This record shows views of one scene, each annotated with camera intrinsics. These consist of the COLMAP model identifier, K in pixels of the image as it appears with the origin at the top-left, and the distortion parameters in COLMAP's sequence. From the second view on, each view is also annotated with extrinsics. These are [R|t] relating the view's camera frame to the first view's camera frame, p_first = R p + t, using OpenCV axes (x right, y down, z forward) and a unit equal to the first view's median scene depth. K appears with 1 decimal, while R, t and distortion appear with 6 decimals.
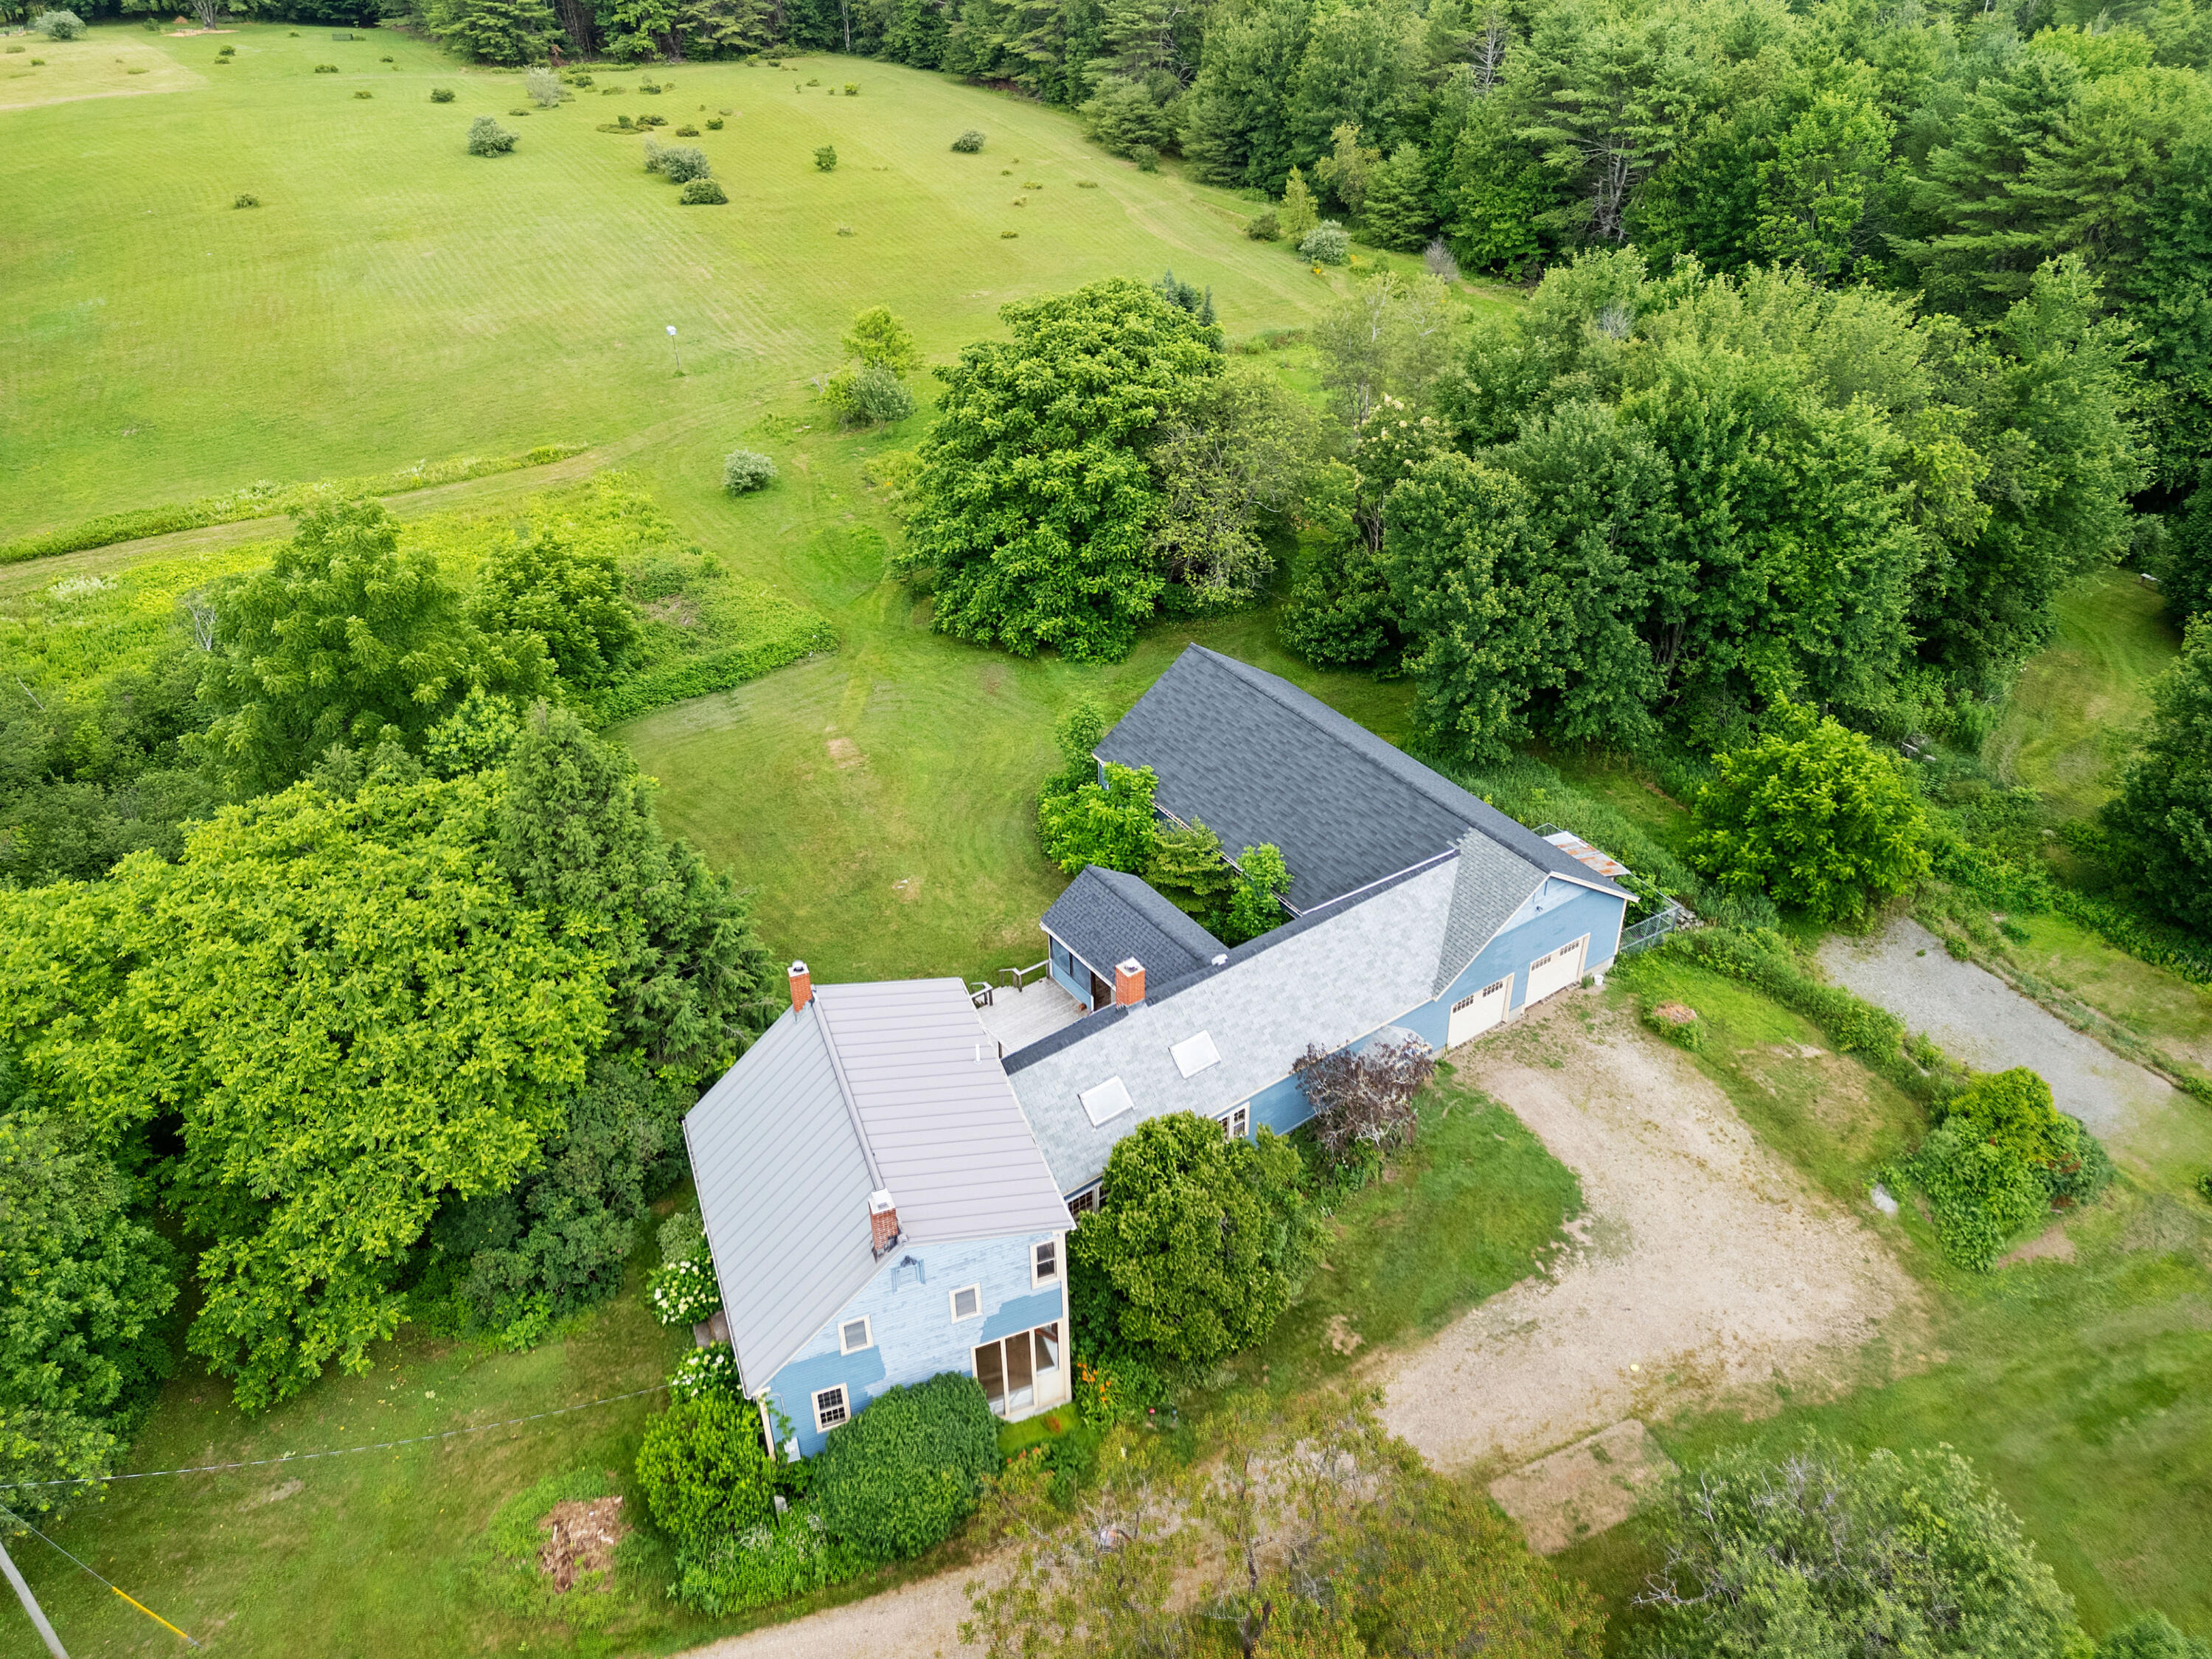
lens RADIAL K [[1608.1, 0, 1106.0], [0, 1608.1, 829.5], [0, 0, 1]] dist [0.079848, -0.078856]
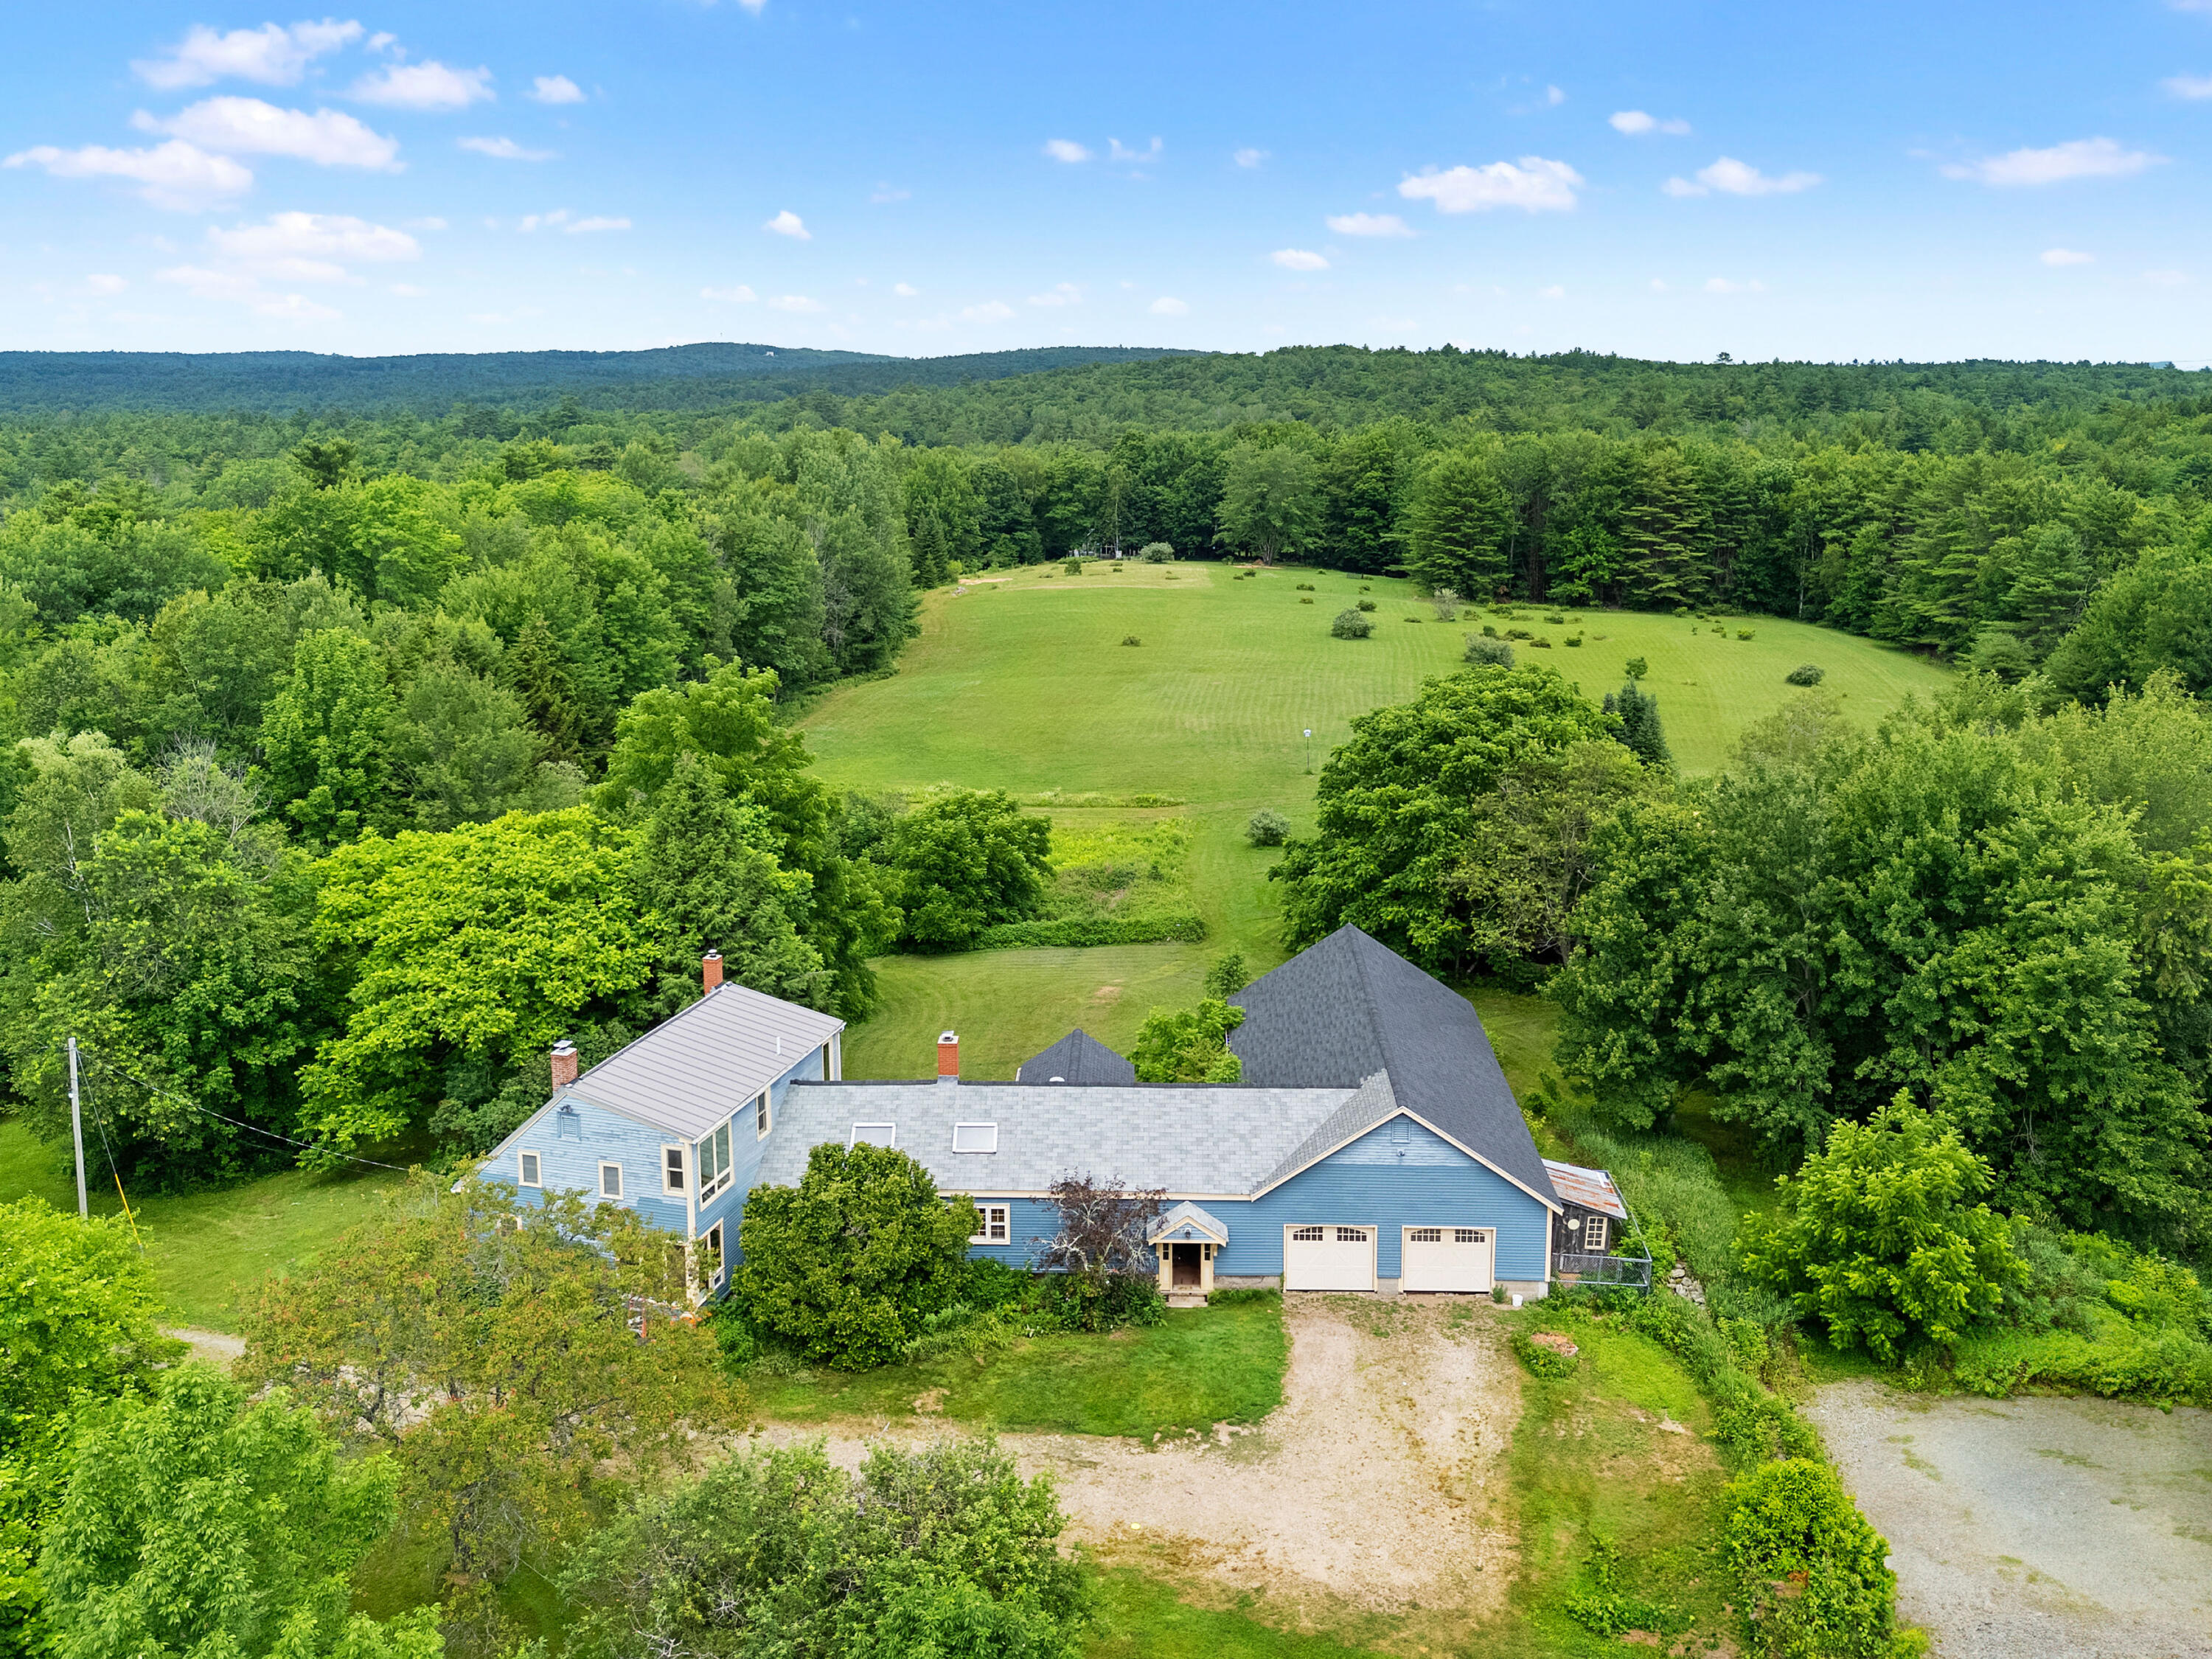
lens RADIAL K [[1778.6, 0, 1115.8], [0, 1778.6, 790.4], [0, 0, 1]] dist [0.101603, -0.186514]
pose [[0.800383, 0.140742, -0.582733, 0.588935], [-0.347557, 0.900957, -0.259771, 0.154146], [0.488457, 0.410450, 0.770027, 0.024780]]
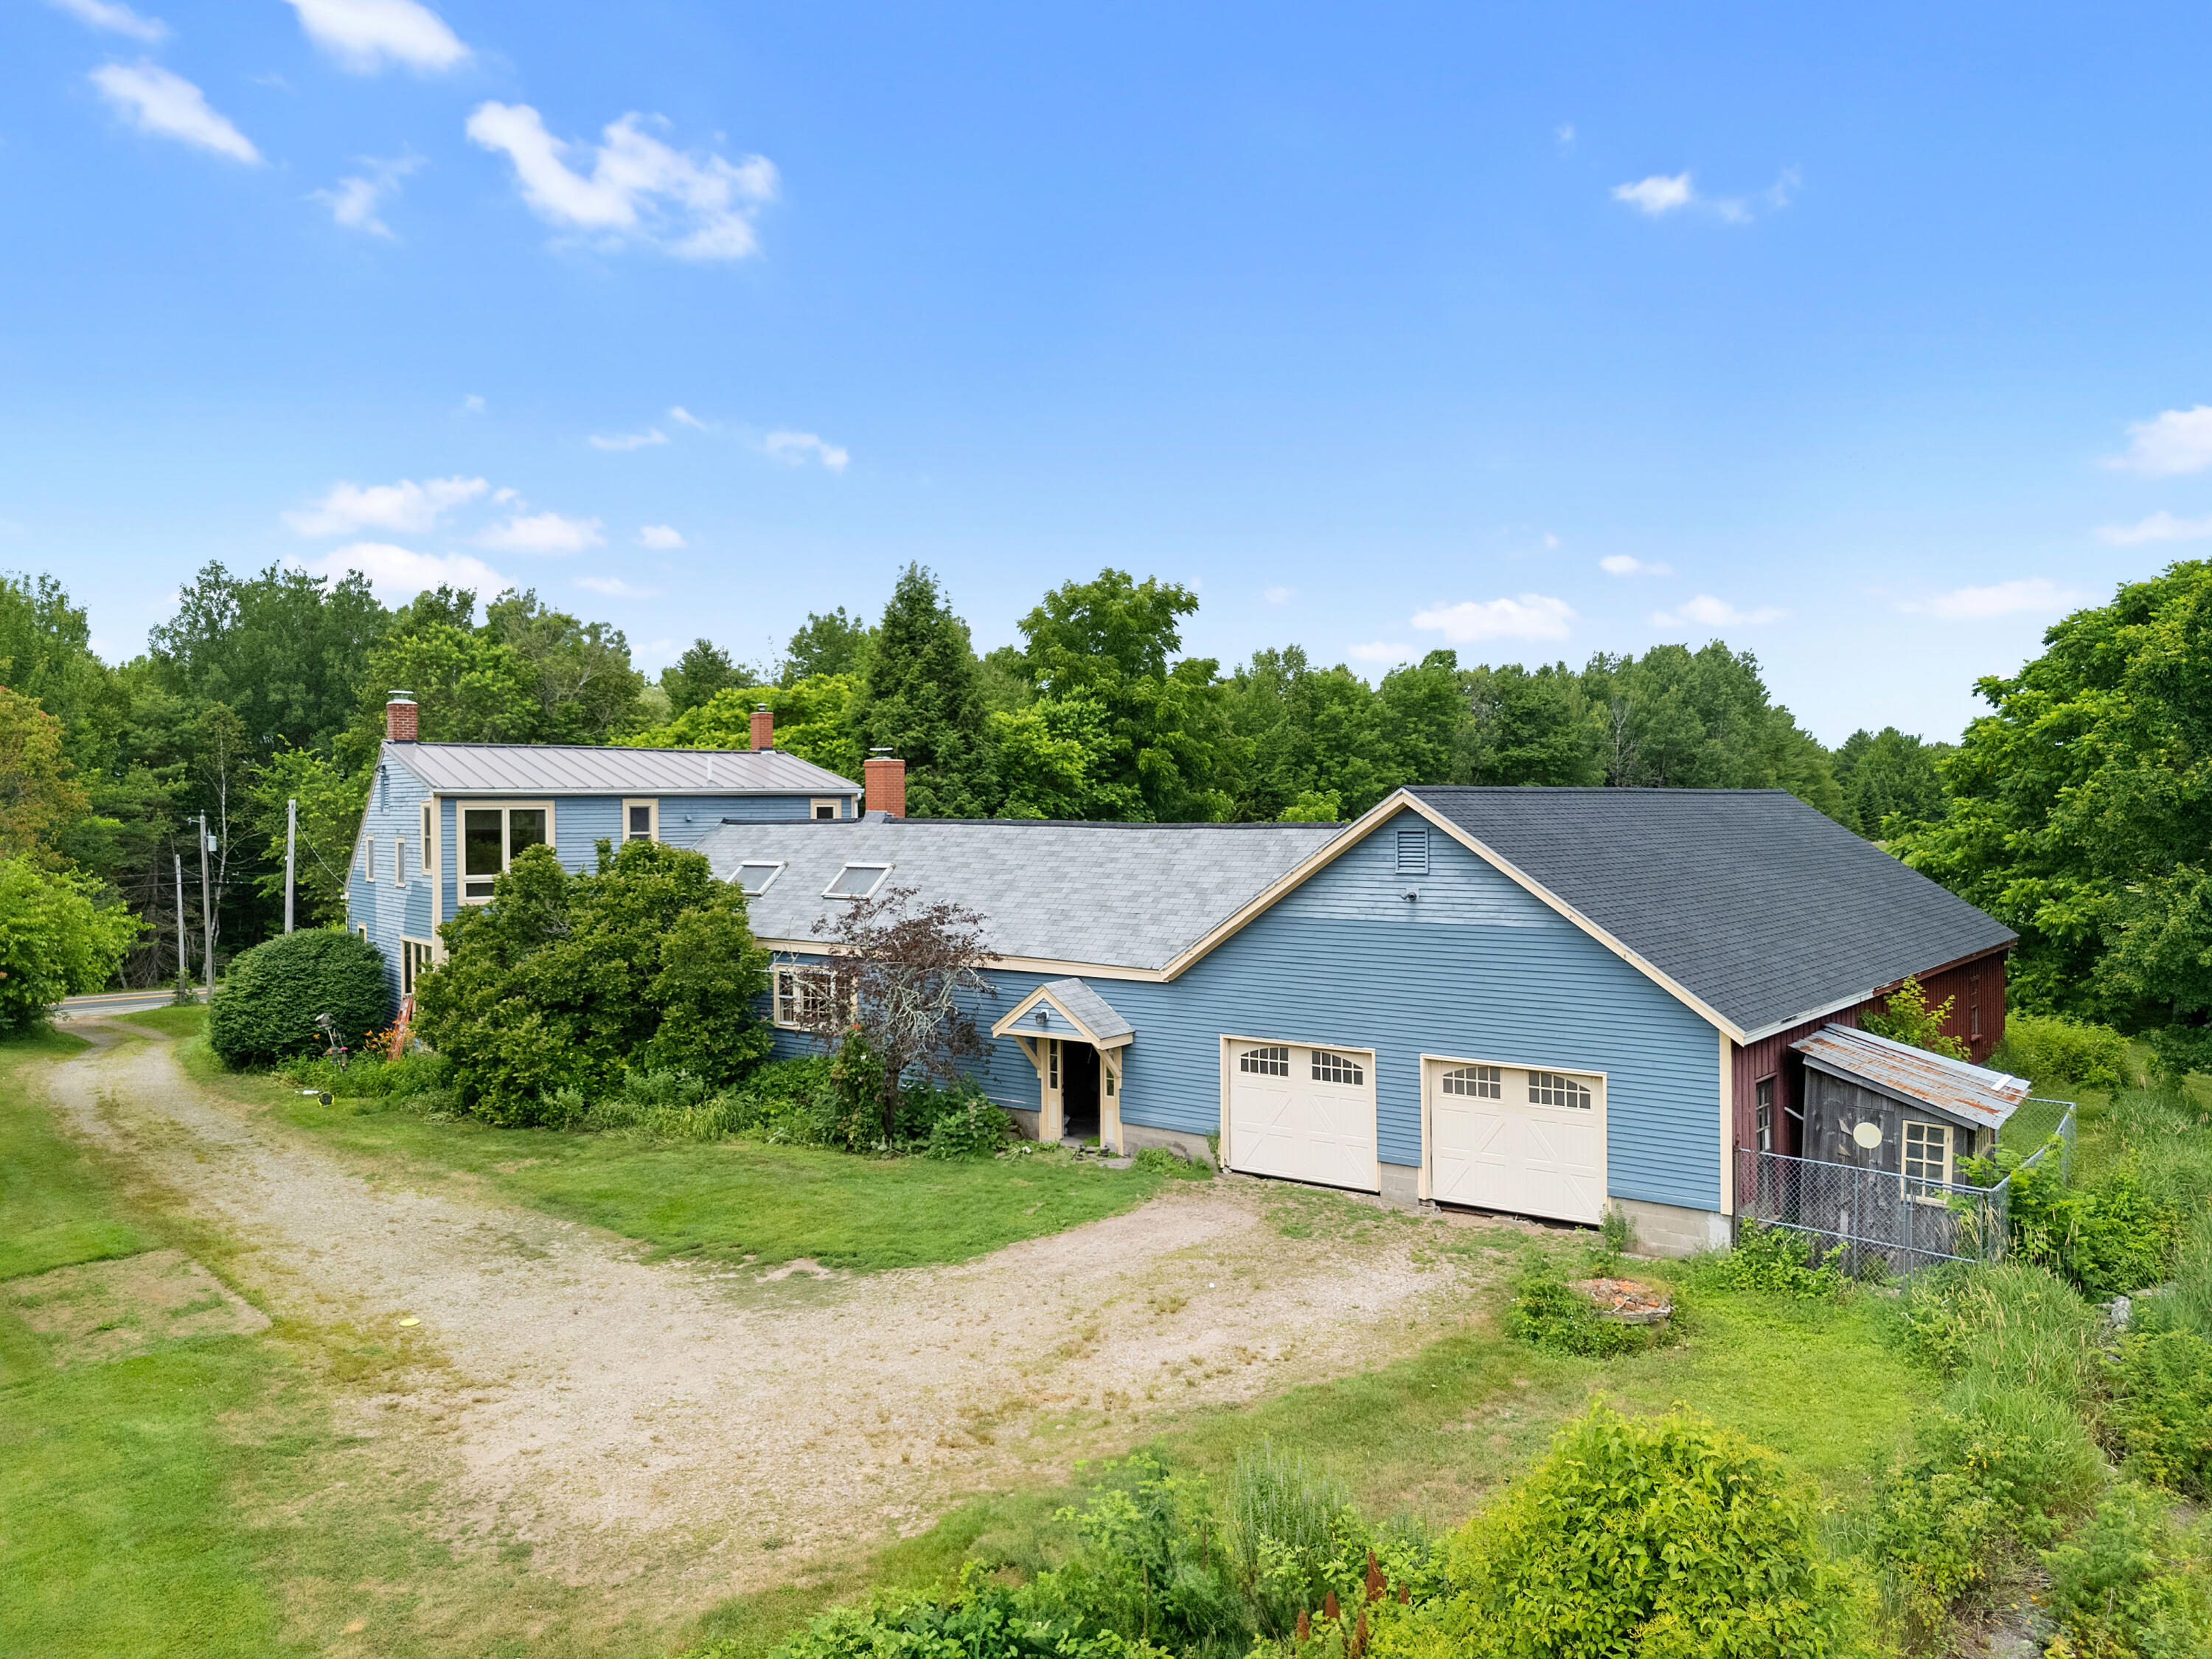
lens RADIAL K [[1608.1, 0, 1106.0], [0, 1608.1, 829.5], [0, 0, 1]] dist [0.079848, -0.078856]
pose [[0.298836, 0.027018, -0.953922, 0.563204], [-0.540318, 0.828734, -0.145793, 0.122507], [0.786609, 0.558989, 0.262254, 0.660826]]
